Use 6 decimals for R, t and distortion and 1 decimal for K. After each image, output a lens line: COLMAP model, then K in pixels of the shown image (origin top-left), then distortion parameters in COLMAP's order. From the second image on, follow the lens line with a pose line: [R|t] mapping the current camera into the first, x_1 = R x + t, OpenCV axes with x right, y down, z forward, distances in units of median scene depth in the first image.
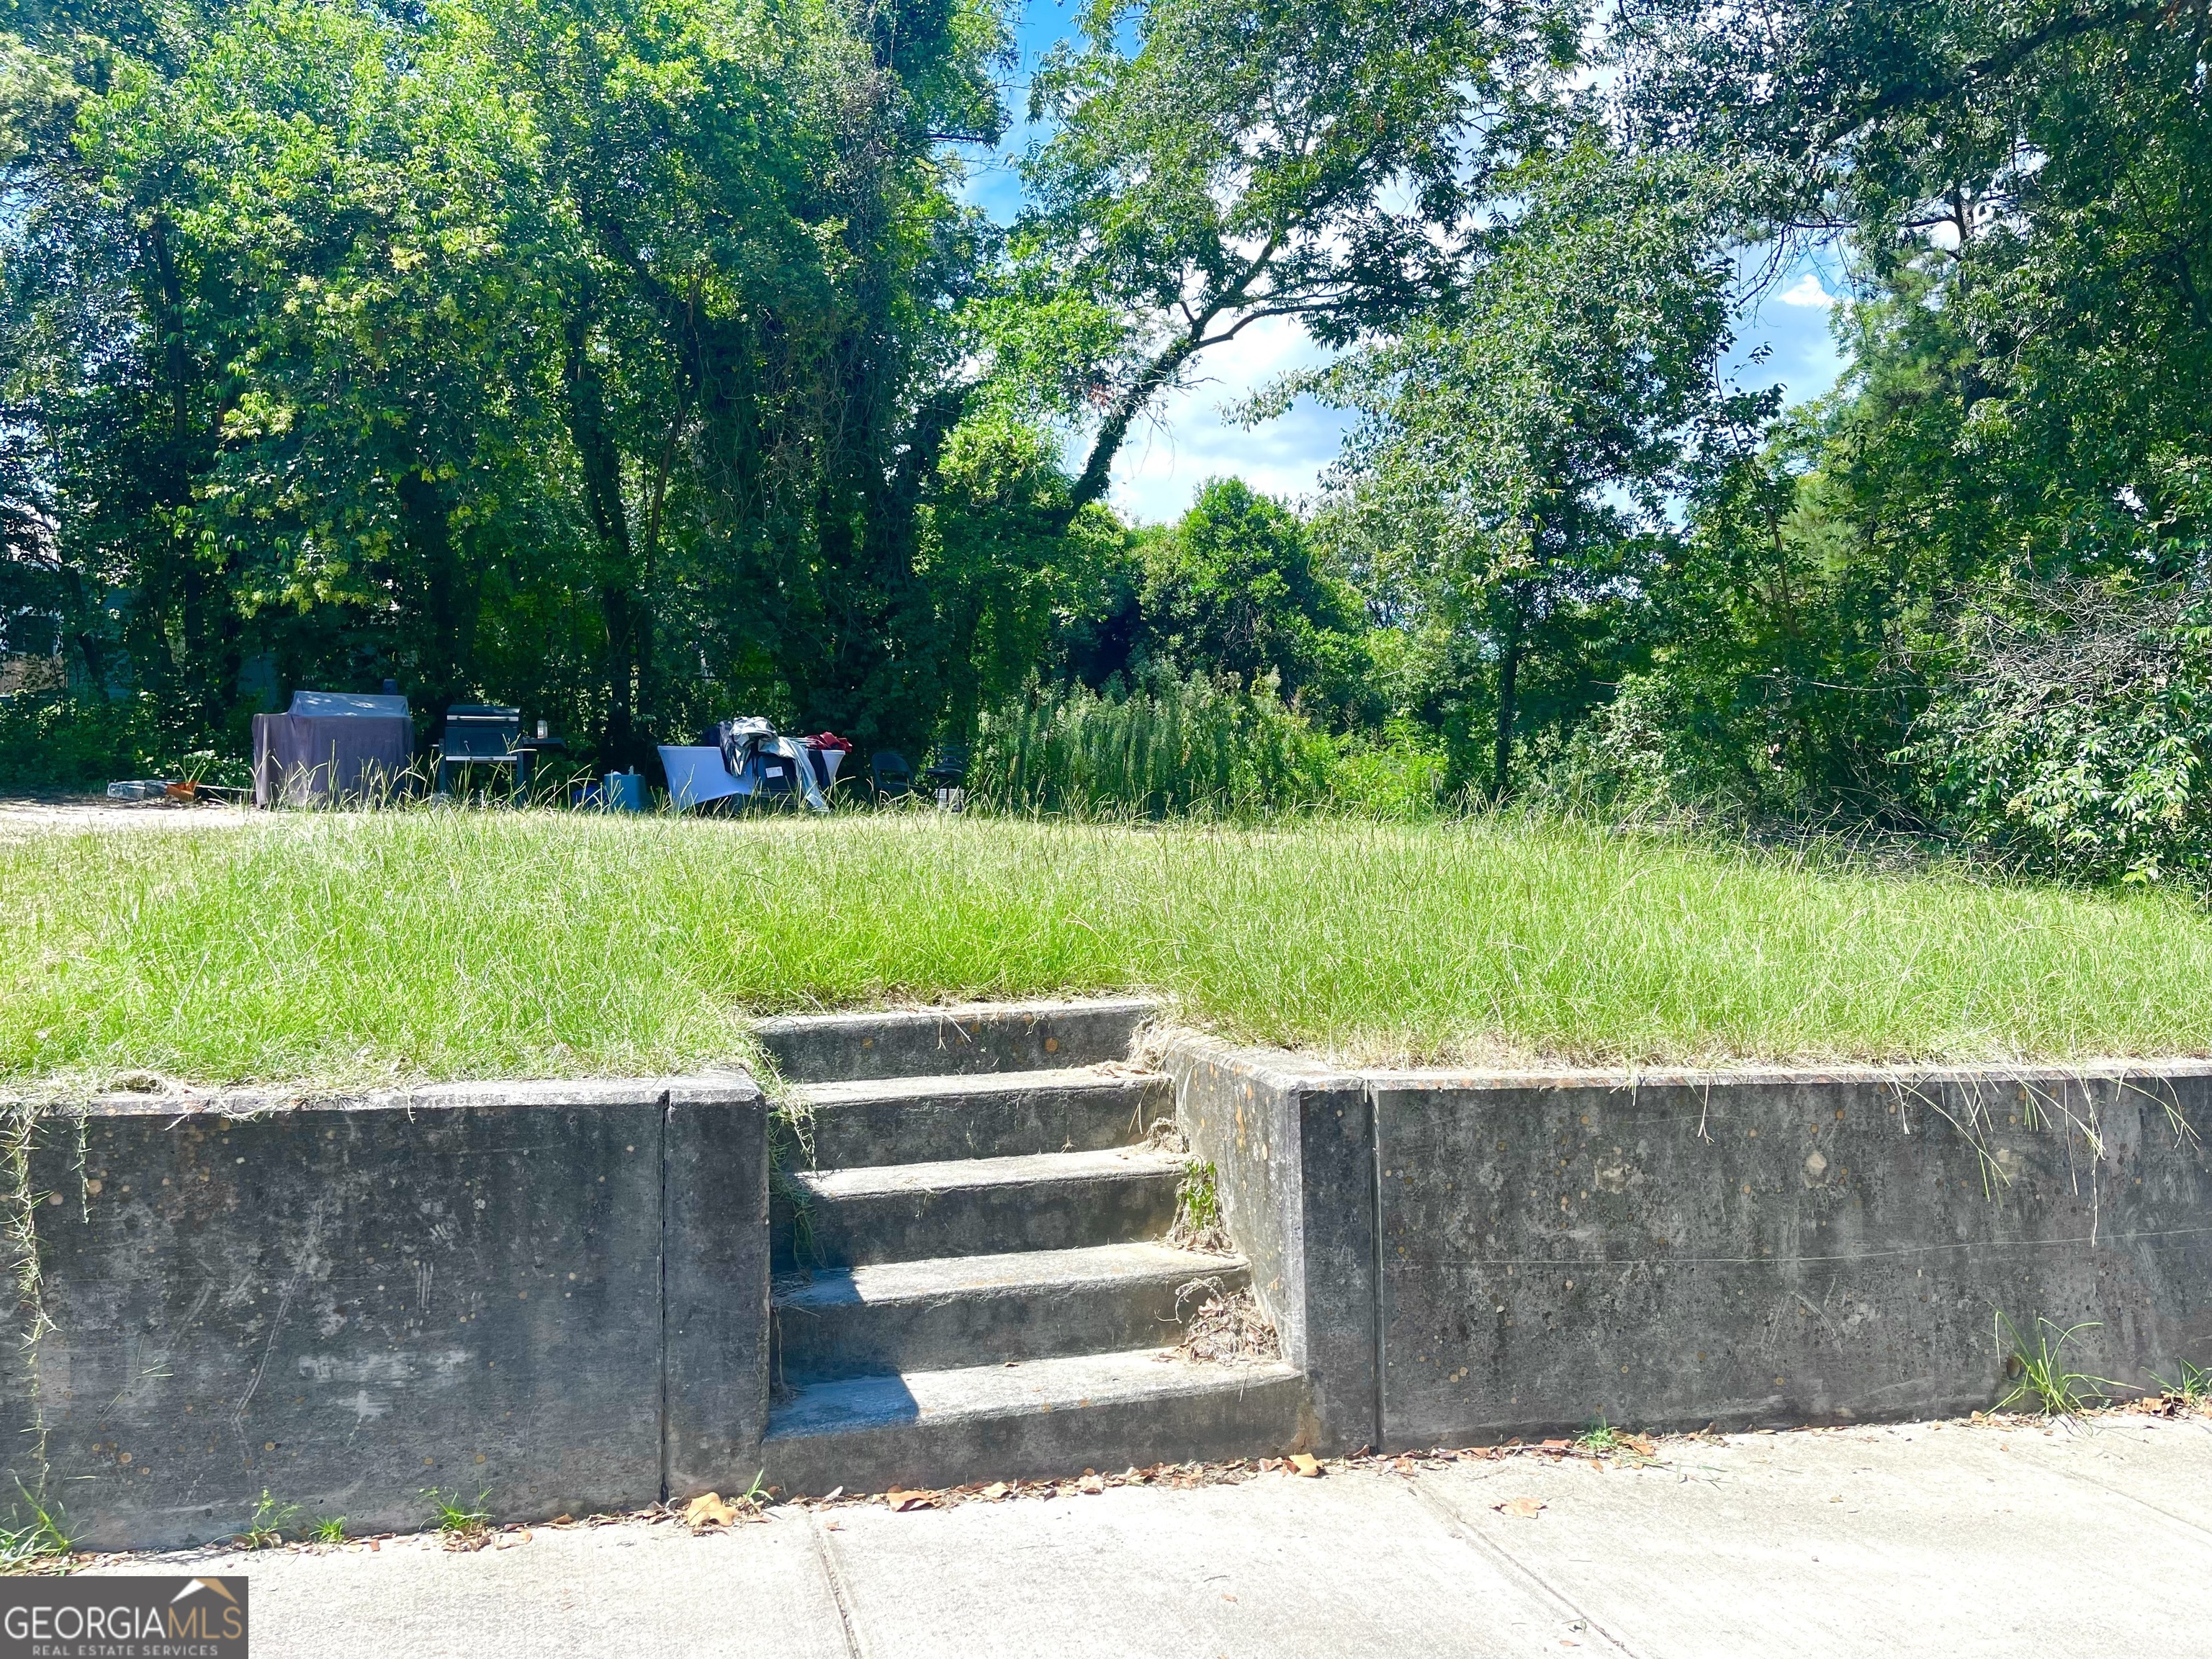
lens RADIAL K [[1652.9, 0, 1121.9], [0, 1652.9, 827.7], [0, 0, 1]] dist [0.054170, -0.001302]
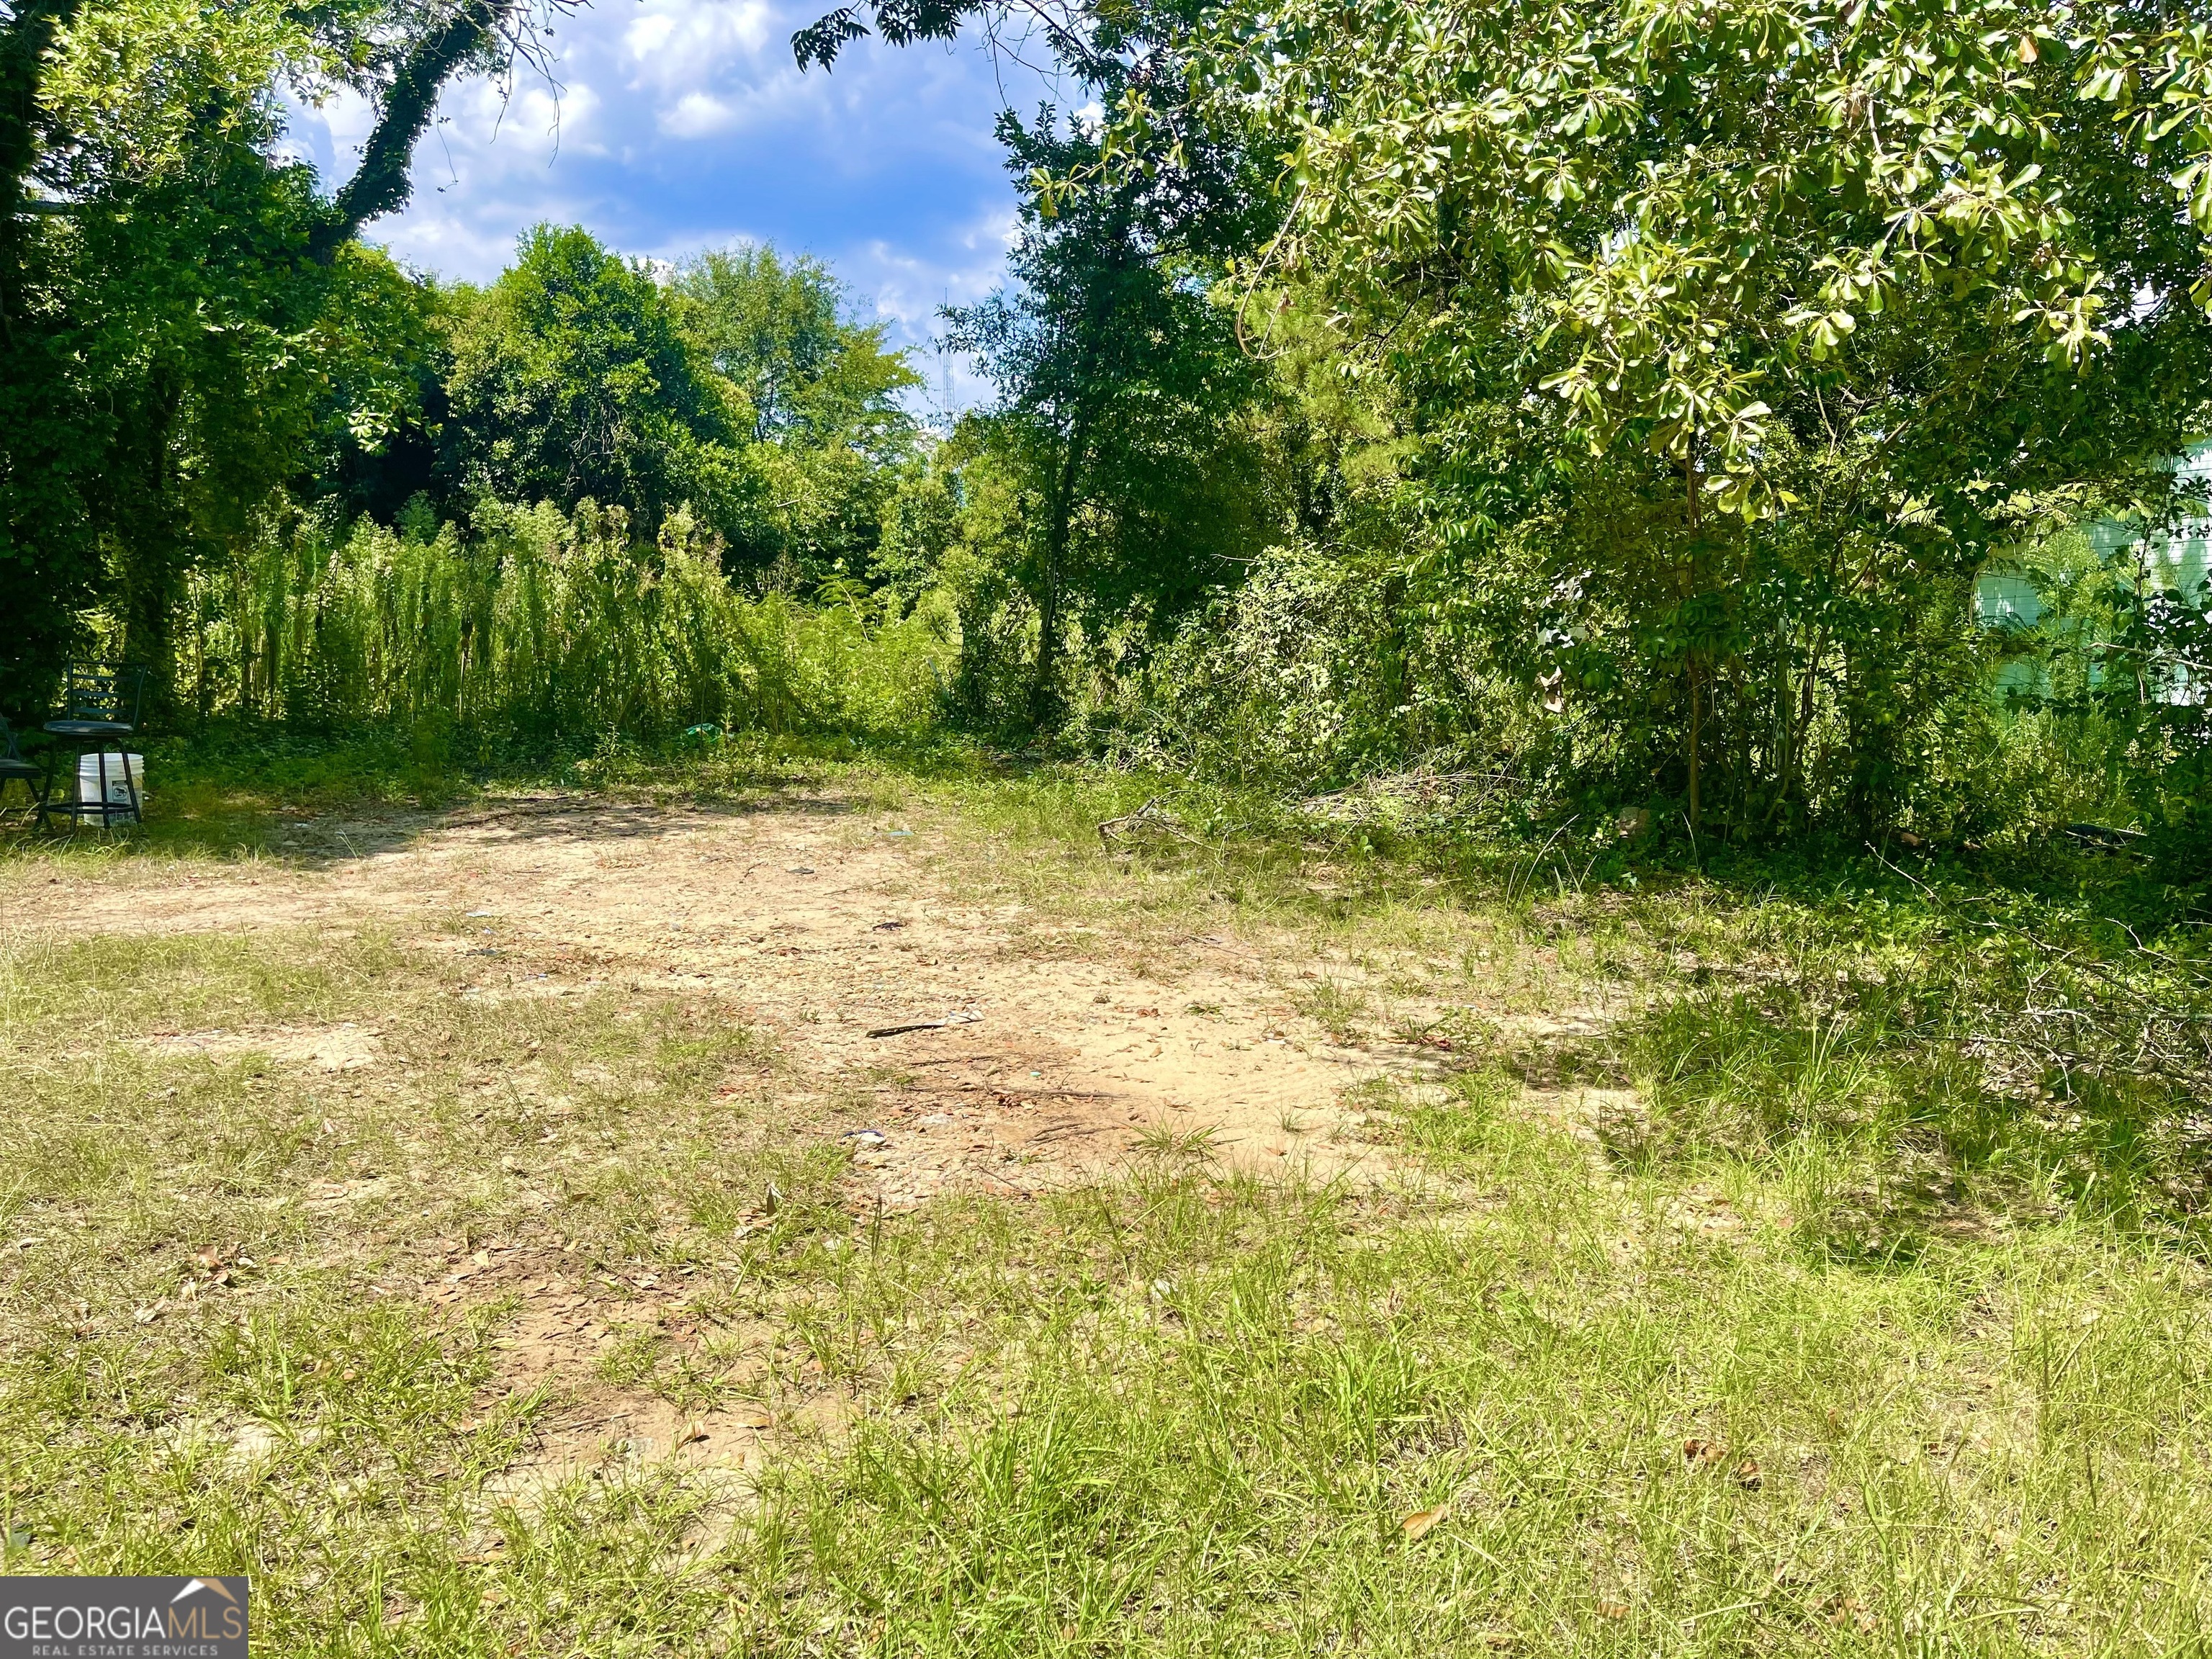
lens RADIAL K [[1679.4, 0, 1094.7], [0, 1679.4, 782.9], [0, 0, 1]] dist [0.049562, 0.002203]
pose [[0.926649, -0.034825, 0.374310, -0.010479], [0.003460, 0.996448, 0.084143, -0.027897], [-0.375911, -0.076676, 0.923478, 0.199142]]
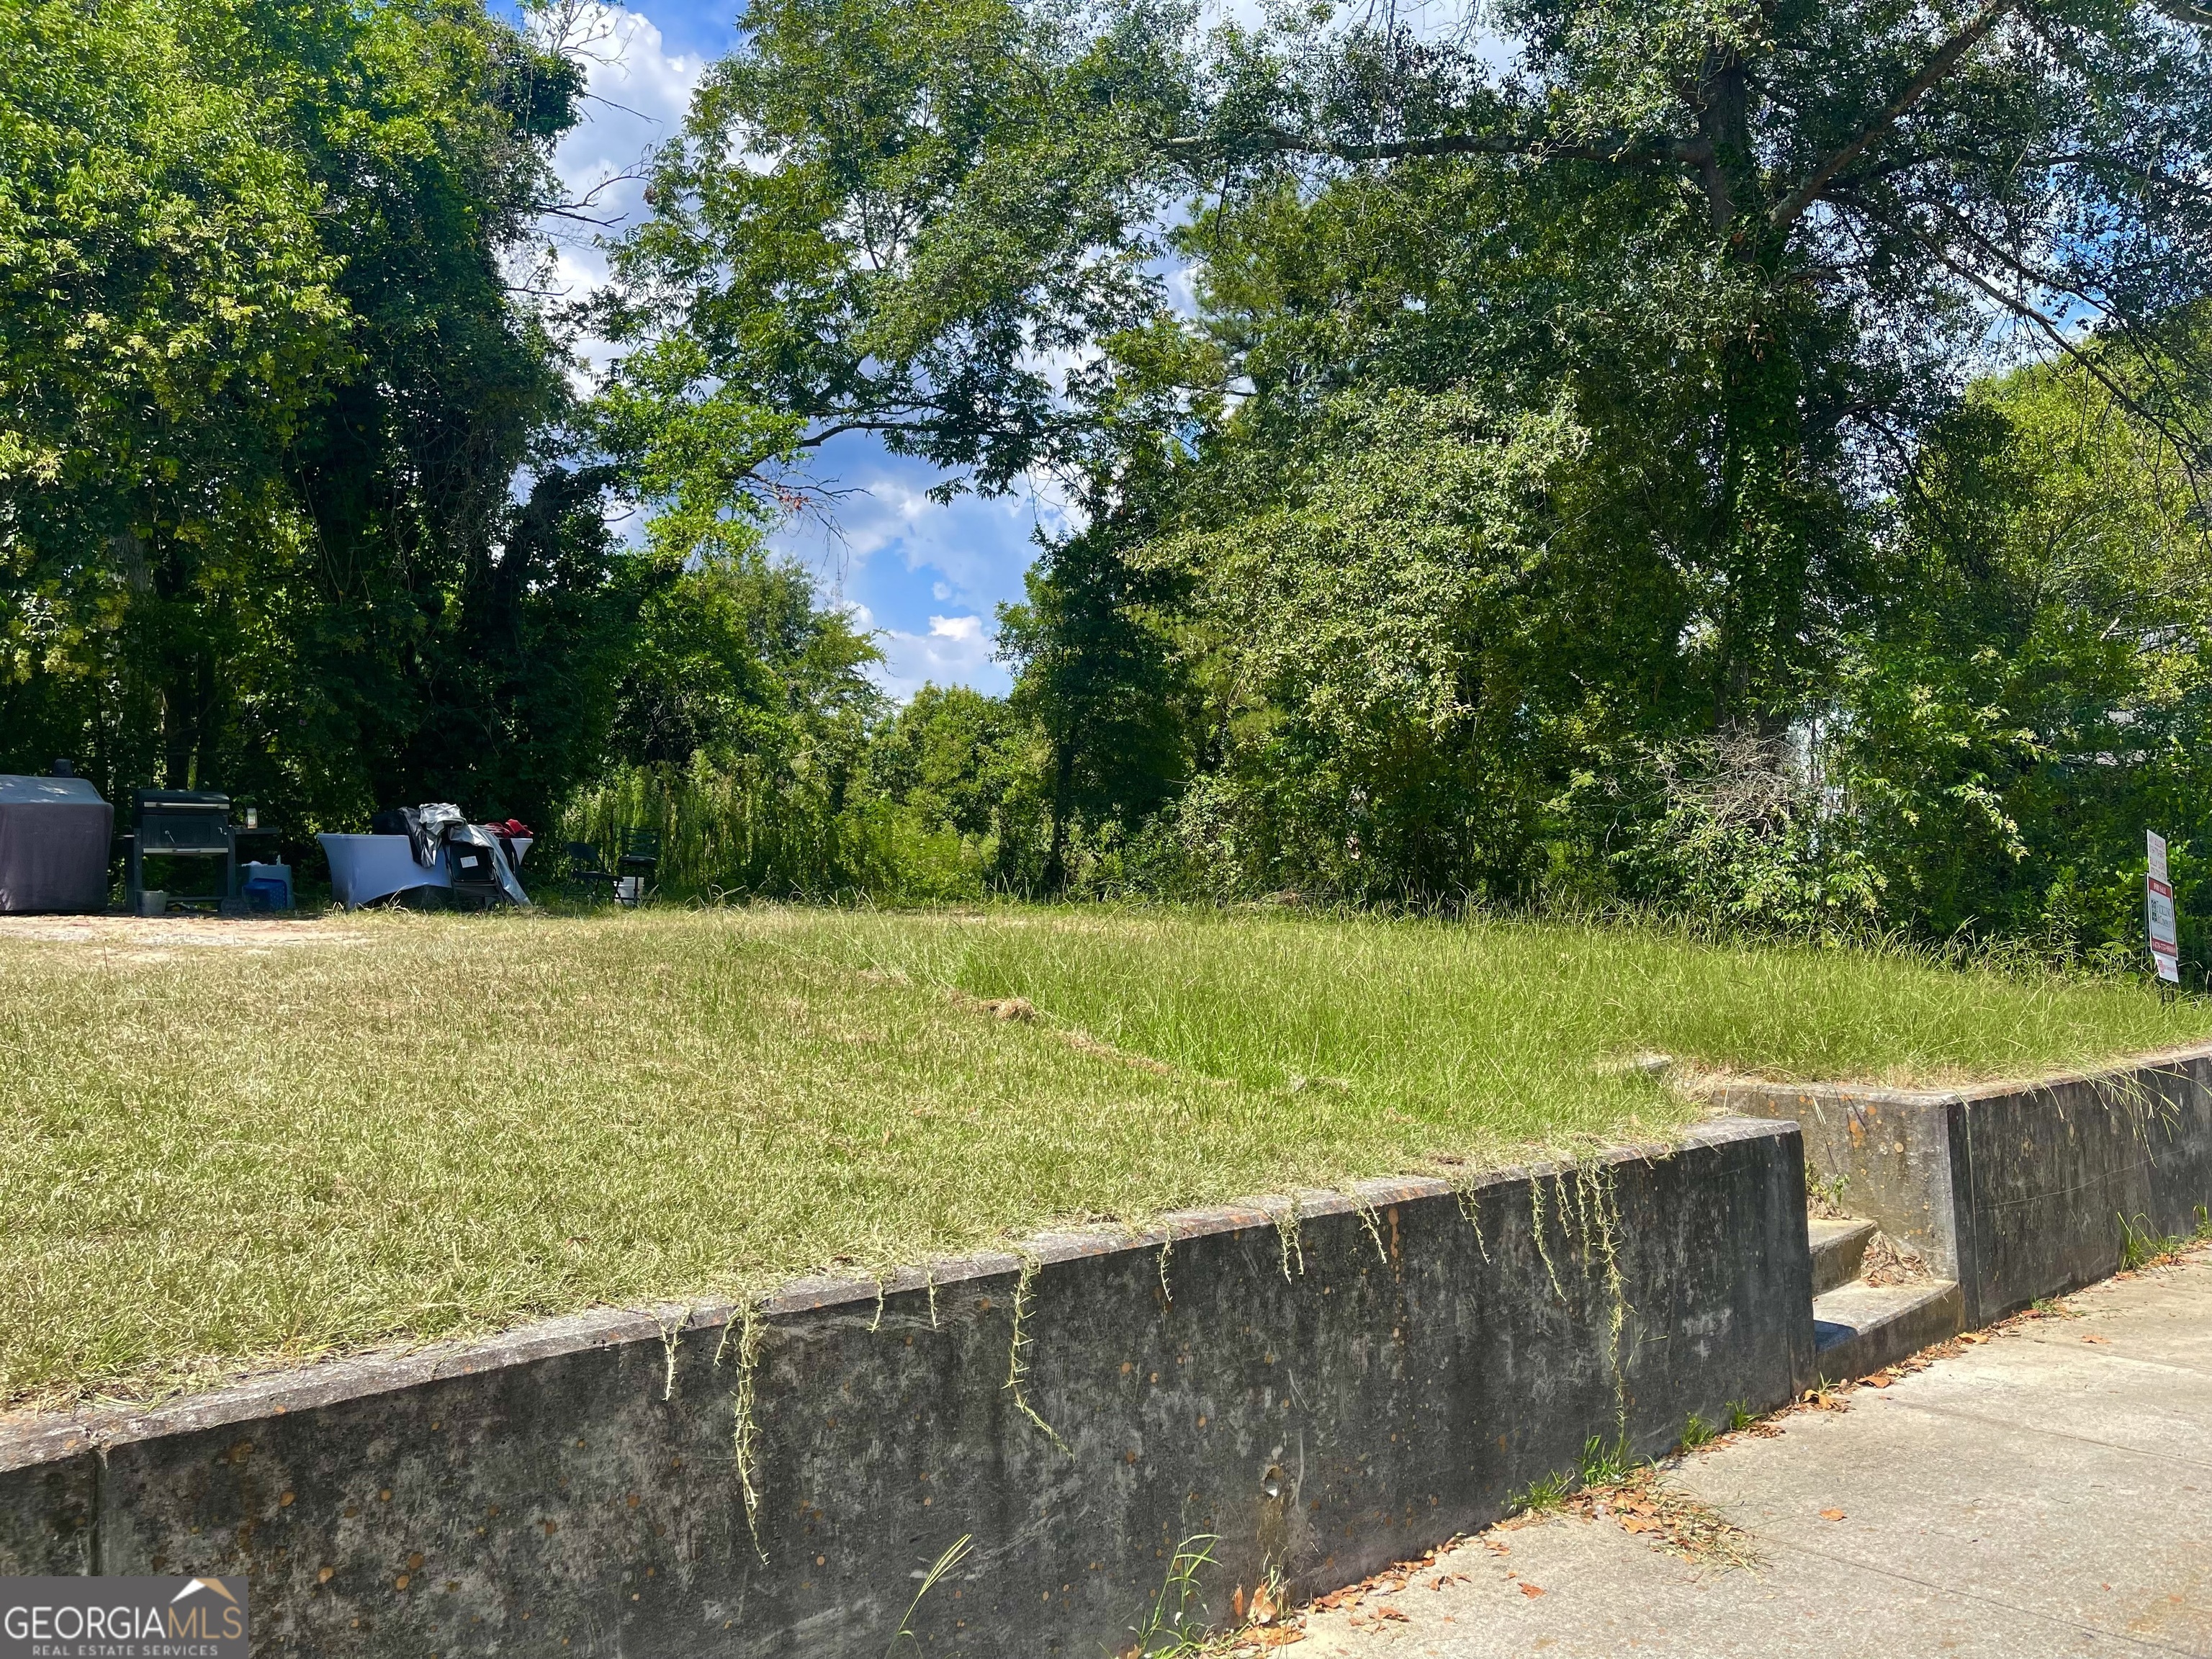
lens RADIAL K [[1652.9, 0, 1121.9], [0, 1652.9, 827.7], [0, 0, 1]] dist [0.054170, -0.001302]
pose [[0.890593, 0.006369, 0.454757, -0.142513], [0.011631, 0.999256, -0.036772, -0.006268], [-0.454653, 0.038038, 0.889856, -0.009778]]
